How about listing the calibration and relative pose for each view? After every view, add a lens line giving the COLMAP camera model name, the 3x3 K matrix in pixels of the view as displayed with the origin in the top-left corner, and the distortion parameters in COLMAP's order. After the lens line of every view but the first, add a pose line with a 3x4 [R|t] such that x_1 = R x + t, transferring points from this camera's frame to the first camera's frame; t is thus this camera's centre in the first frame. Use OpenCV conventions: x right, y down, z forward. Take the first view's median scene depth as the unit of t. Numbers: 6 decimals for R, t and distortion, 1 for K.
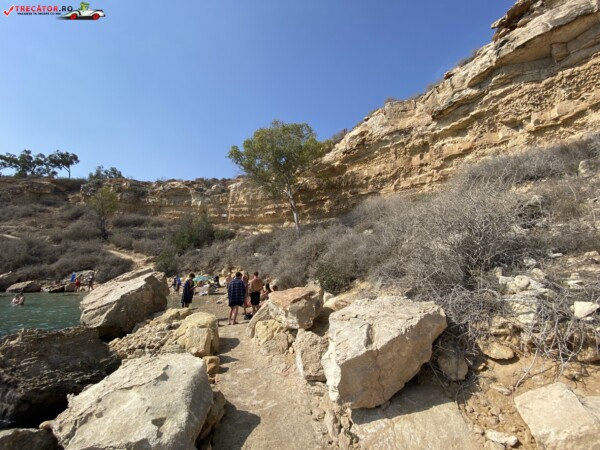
lens RADIAL K [[244.1, 0, 298.6], [0, 244.1, 225.3], [0, 0, 1]] dist [0.024484, -0.022685]
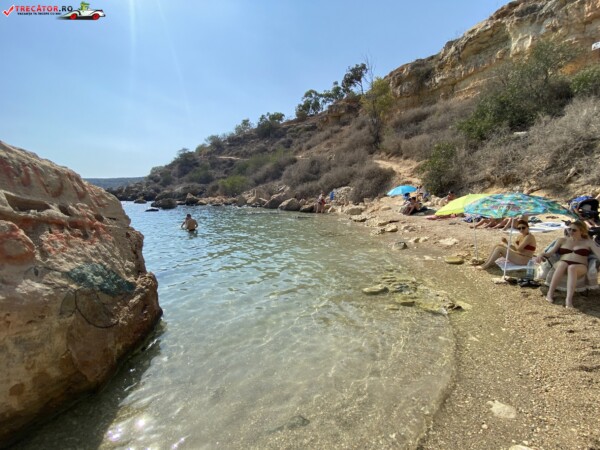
lens RADIAL K [[244.1, 0, 298.6], [0, 244.1, 225.3], [0, 0, 1]] dist [0.024484, -0.022685]
pose [[0.414866, 0.126759, -0.901010, -0.179078], [0.166060, 0.963068, 0.211952, 0.101869], [0.894601, -0.237553, 0.378495, 0.487644]]
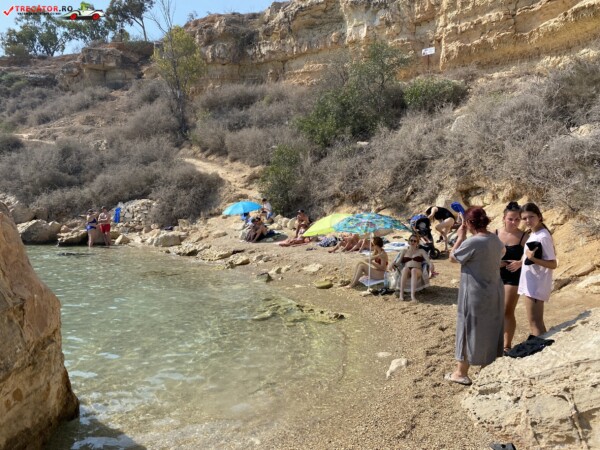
lens RADIAL K [[454.7, 0, 300.0], [0, 454.7, 225.0], [0, 0, 1]] dist [0.057637, -0.069773]
pose [[0.852396, 0.028270, -0.522133, -0.143464], [0.084579, 0.977934, 0.191026, 0.083328], [0.516012, -0.206991, 0.831196, 0.391173]]
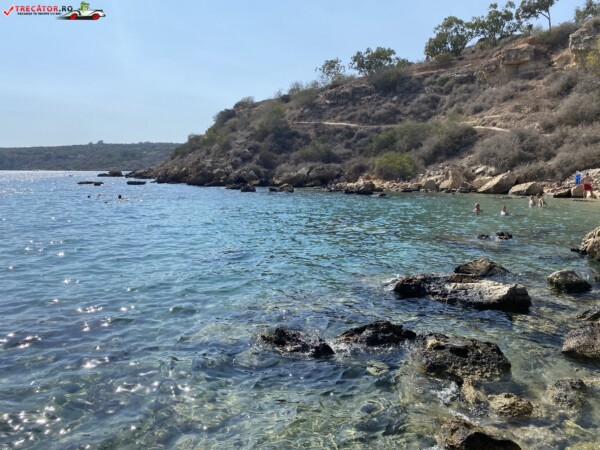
lens RADIAL K [[463.5, 0, 300.0], [0, 463.5, 225.0], [0, 0, 1]] dist [0.042832, -0.038549]
pose [[0.342180, 0.110405, -0.933126, 0.087884], [0.168398, 0.969789, 0.176496, -0.030796], [0.924421, -0.217530, 0.313251, -0.189155]]
